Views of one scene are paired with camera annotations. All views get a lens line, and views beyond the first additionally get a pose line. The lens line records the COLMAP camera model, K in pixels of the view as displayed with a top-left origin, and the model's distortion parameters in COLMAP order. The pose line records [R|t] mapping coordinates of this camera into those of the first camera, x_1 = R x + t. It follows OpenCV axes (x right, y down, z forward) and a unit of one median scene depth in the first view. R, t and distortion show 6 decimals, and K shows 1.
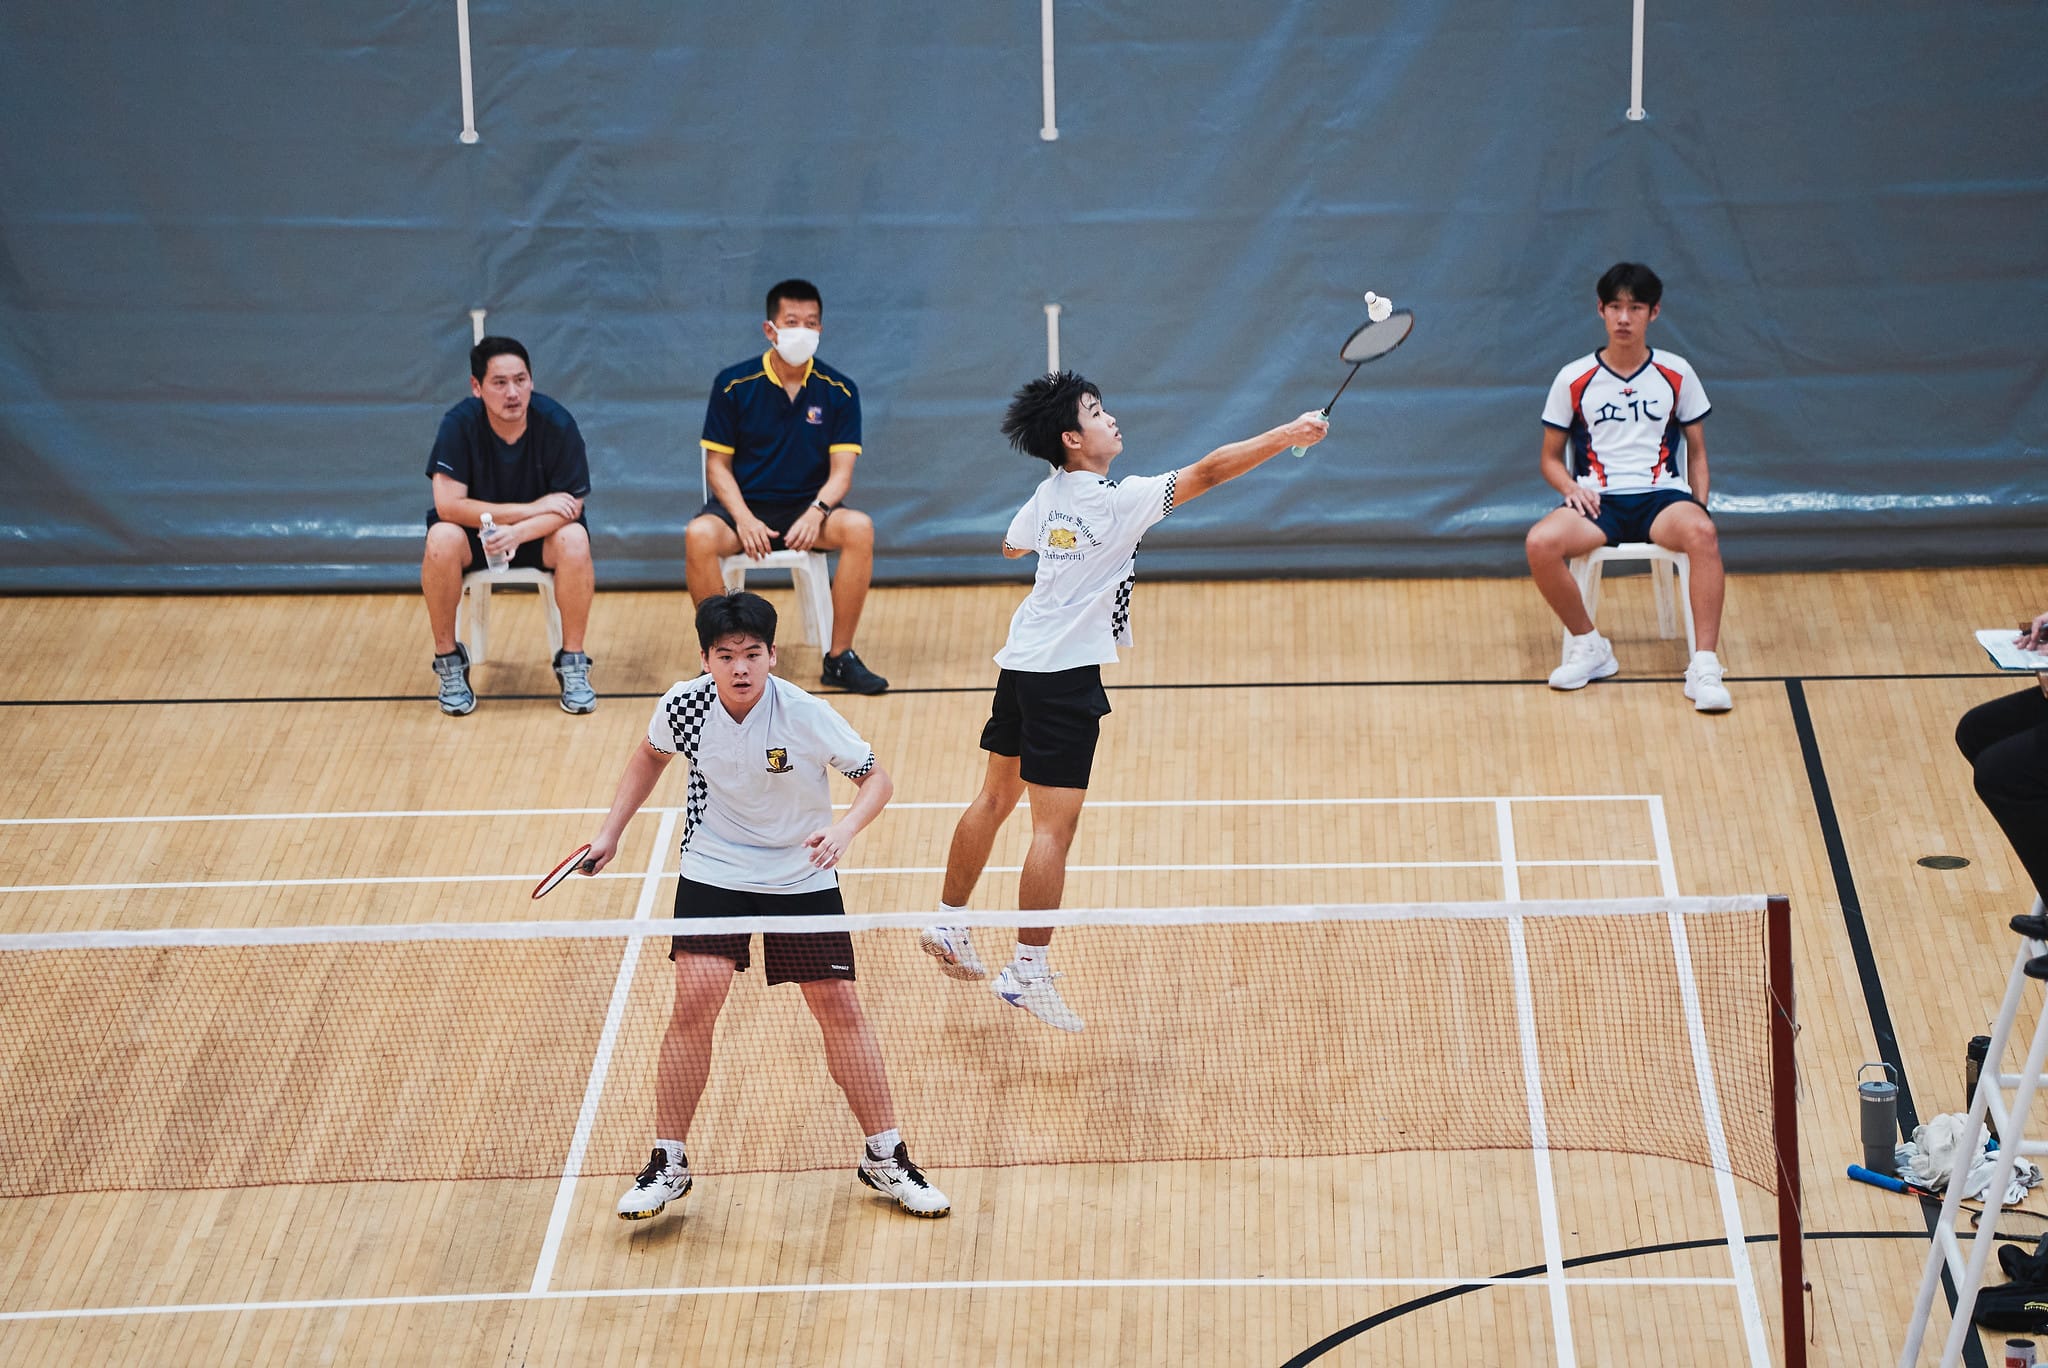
lens RADIAL K [[8092.6, 0, 1102.5], [0, 8092.6, 683.7], [0, 0, 1]] dist [1.861482, 17.432961]
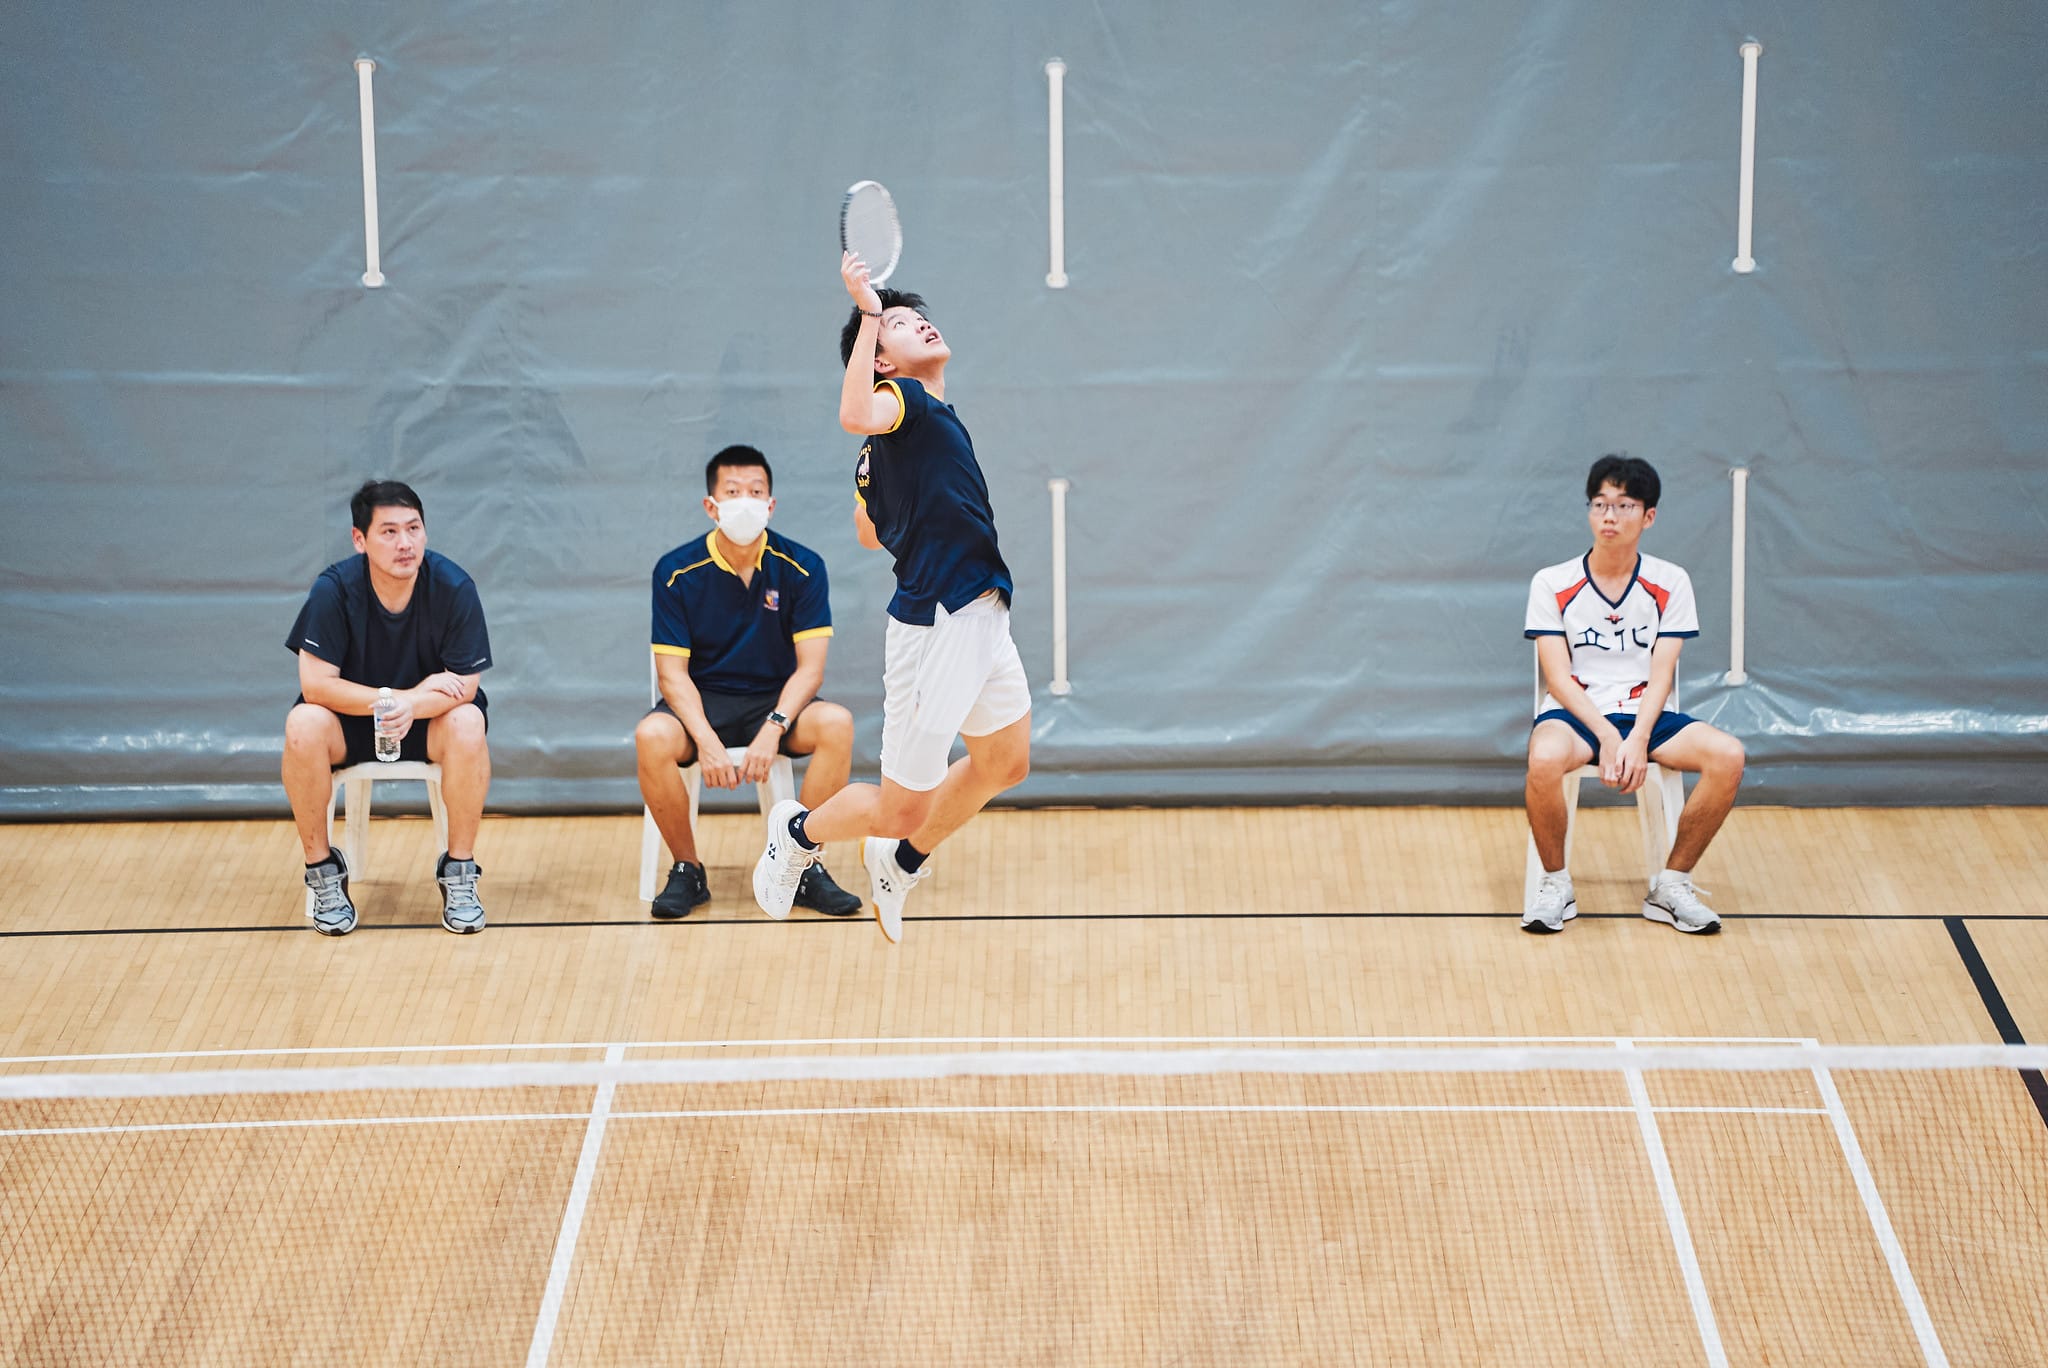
lens RADIAL K [[8092.6, 0, 1102.5], [0, 8092.6, 683.7], [0, 0, 1]] dist [1.861482, 17.432961]
pose [[0.999684, 0.007481, 0.024013, -0.021922], [-0.005987, 0.998078, -0.061684, 0.027251], [-0.024428, 0.061520, 0.997807, 0.154692]]
